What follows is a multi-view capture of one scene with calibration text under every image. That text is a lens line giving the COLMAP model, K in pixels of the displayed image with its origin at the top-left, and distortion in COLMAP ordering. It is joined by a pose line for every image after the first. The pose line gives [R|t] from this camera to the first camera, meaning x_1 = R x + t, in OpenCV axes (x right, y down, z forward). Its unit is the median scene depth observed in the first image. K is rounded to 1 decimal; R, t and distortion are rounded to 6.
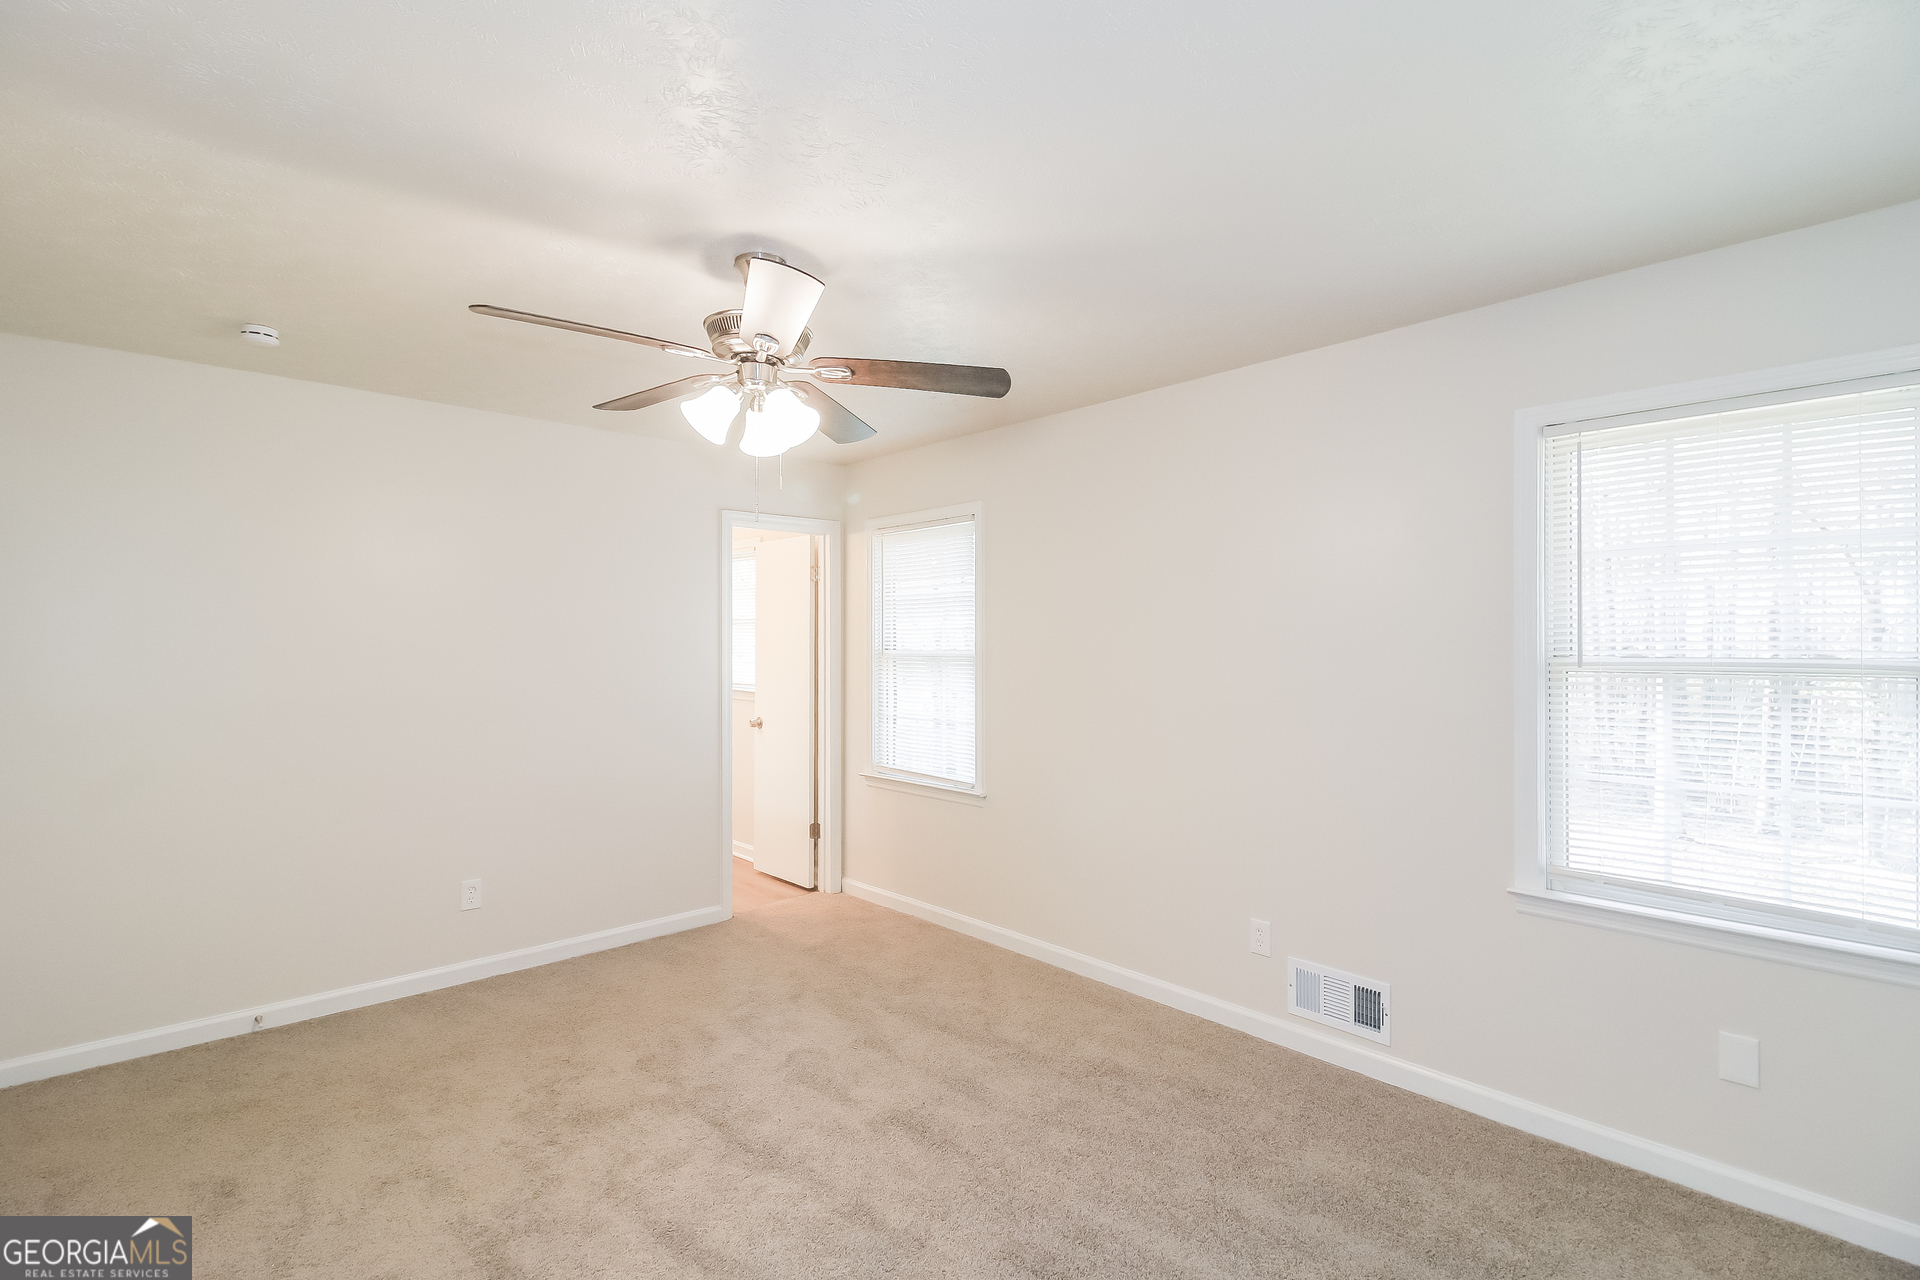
lens RADIAL K [[891.1, 0, 962.2], [0, 891.1, 648.8], [0, 0, 1]] dist [0.000839, -0.000559]
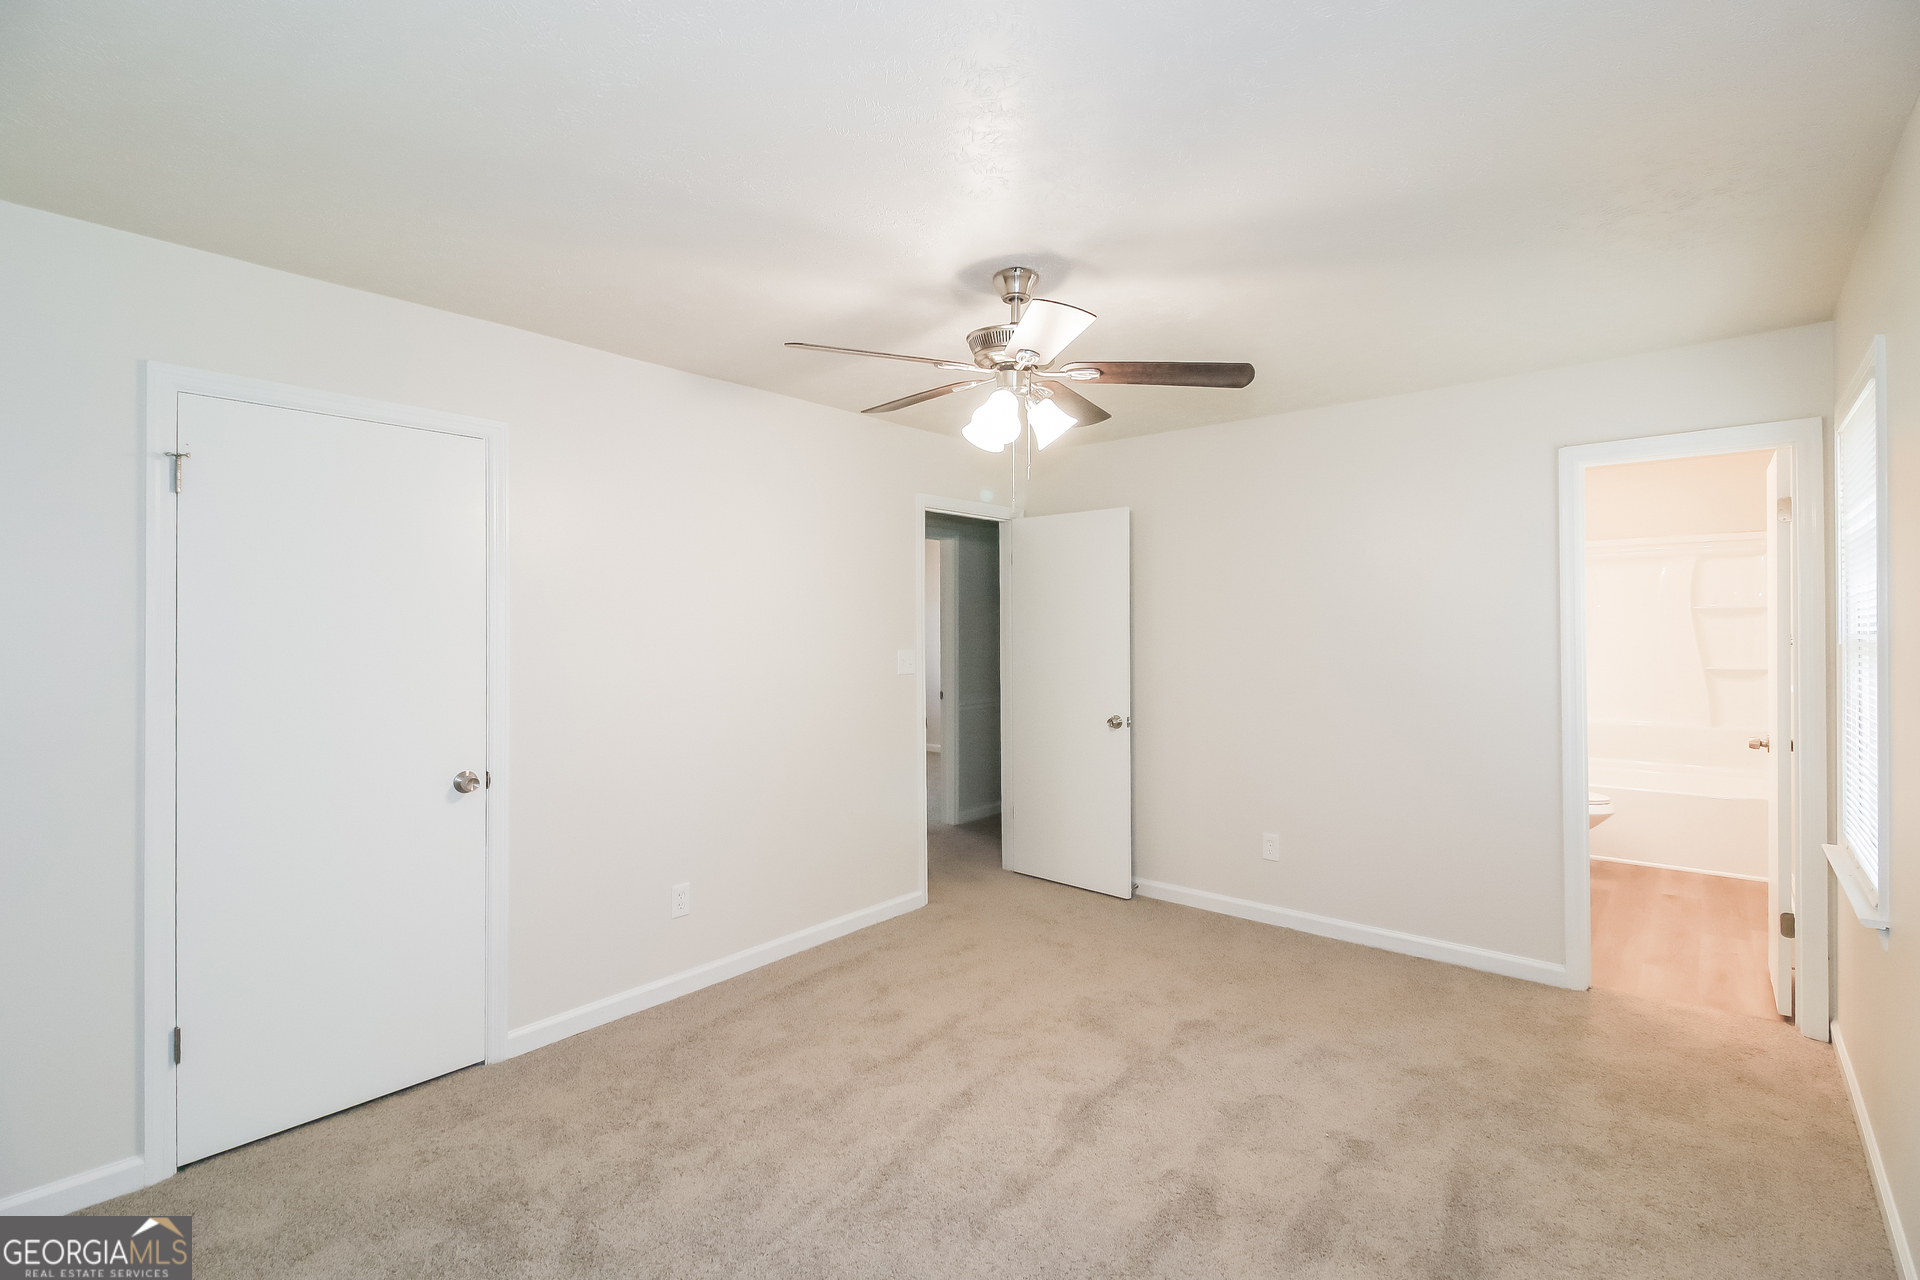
lens RADIAL K [[876.5, 0, 962.9], [0, 876.5, 626.9], [0, 0, 1]] dist [0.002678, 0.000123]
pose [[0.110079, -0.003395, -0.993917, 0.649635], [-0.004647, 0.999981, -0.003930, 0.004992], [0.993912, 0.005051, 0.110061, 0.627805]]
